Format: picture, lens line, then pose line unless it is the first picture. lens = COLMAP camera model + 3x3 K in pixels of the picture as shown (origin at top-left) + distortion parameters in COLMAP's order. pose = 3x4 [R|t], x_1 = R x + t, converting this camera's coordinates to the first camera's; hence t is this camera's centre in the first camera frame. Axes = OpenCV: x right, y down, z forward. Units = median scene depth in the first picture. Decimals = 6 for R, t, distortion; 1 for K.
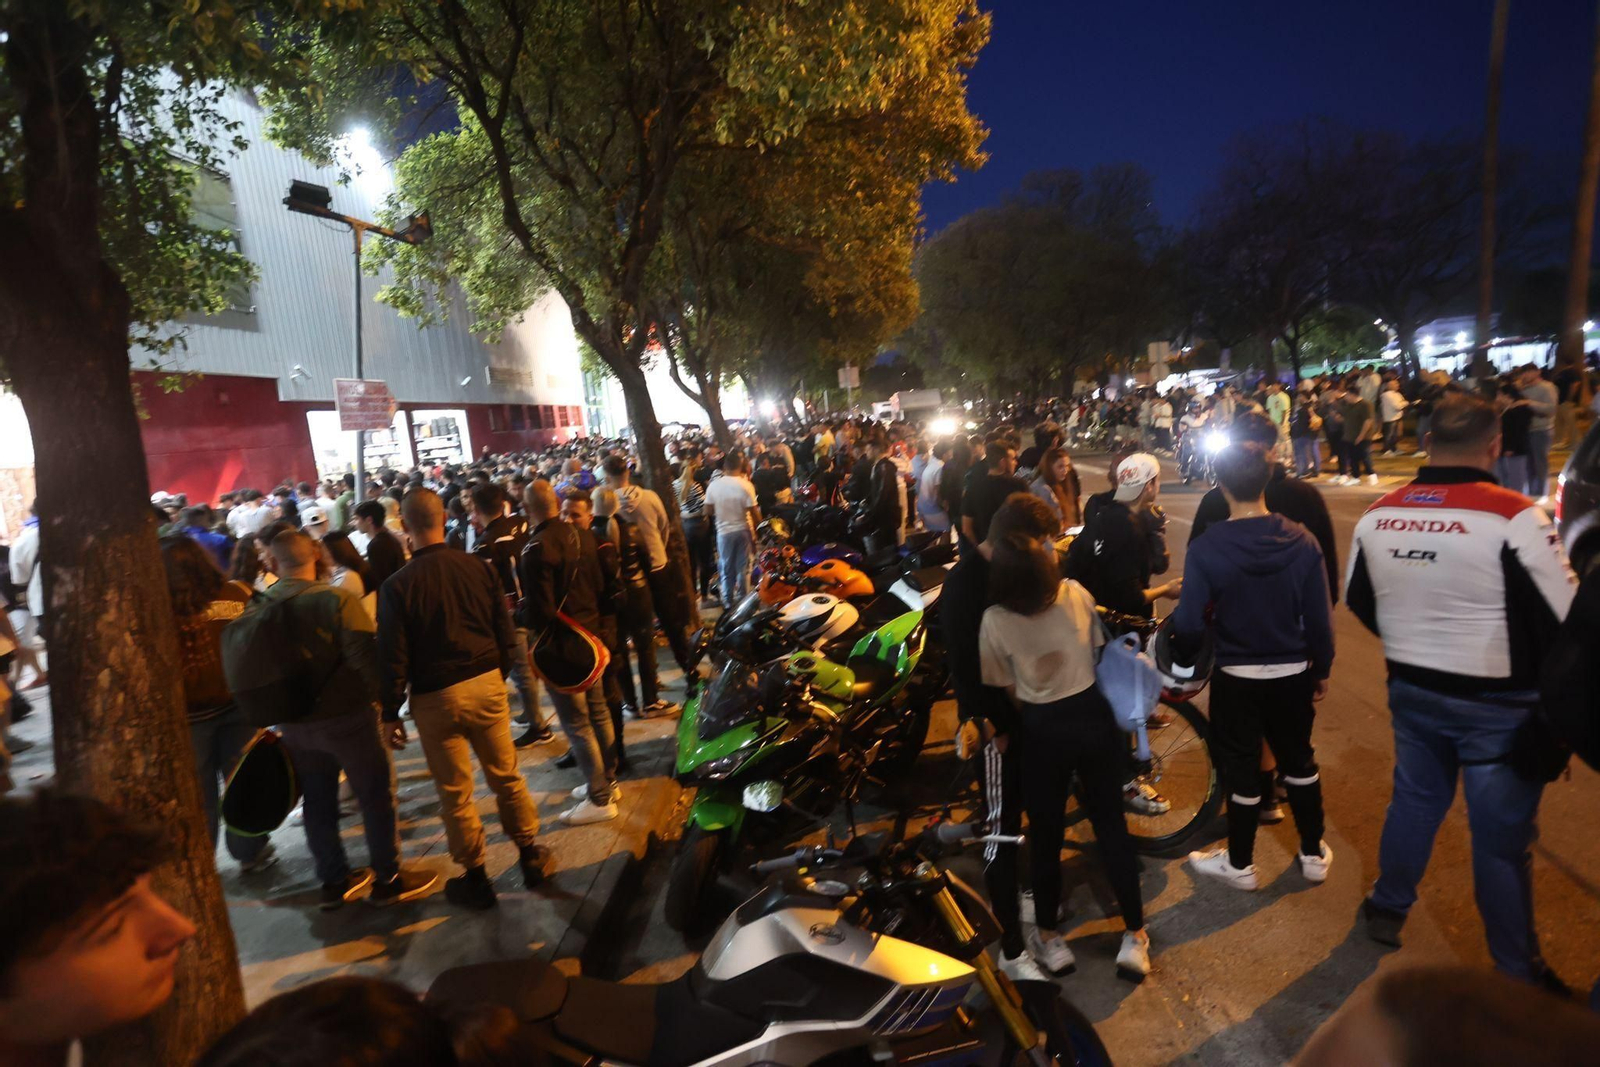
lens RADIAL K [[780.7, 0, 796.0], [0, 780.7, 538.8], [0, 0, 1]] dist [-0.060327, 0.000673]
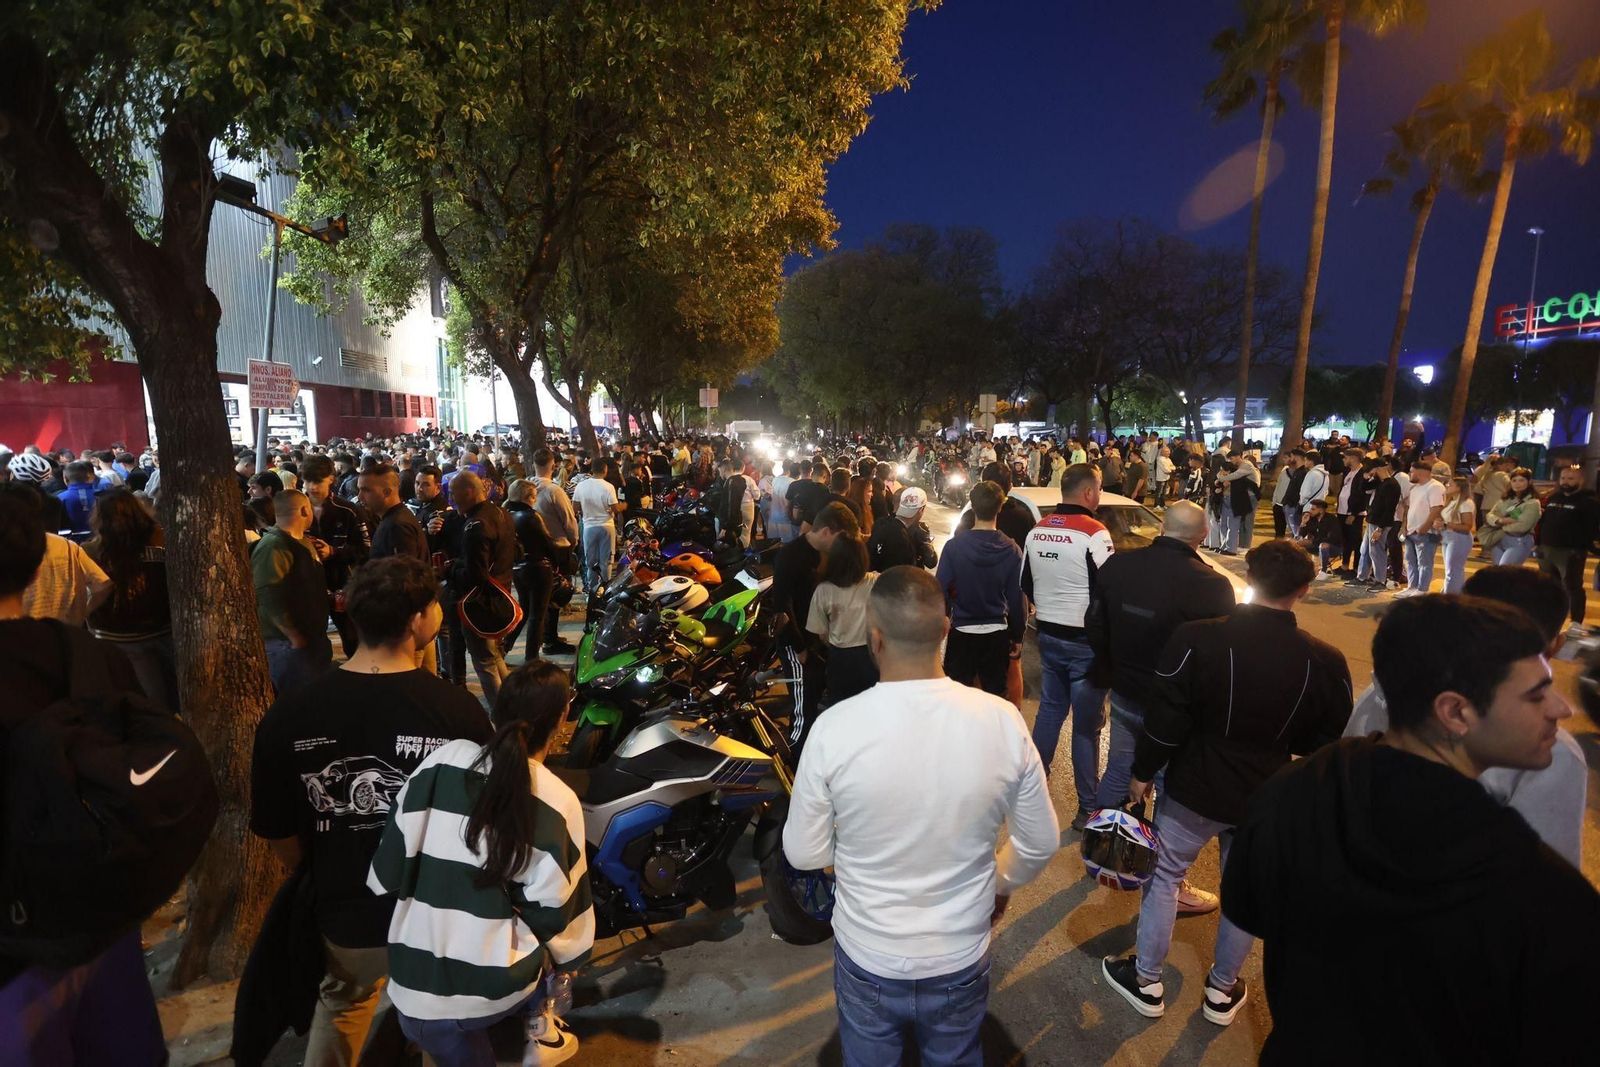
lens RADIAL K [[780.7, 0, 796.0], [0, 780.7, 538.8], [0, 0, 1]] dist [-0.060327, 0.000673]
pose [[0.978399, 0.072432, 0.193622, -0.023030], [-0.068010, 0.997251, -0.029397, 0.023091], [-0.195219, 0.015594, 0.980636, -0.187385]]
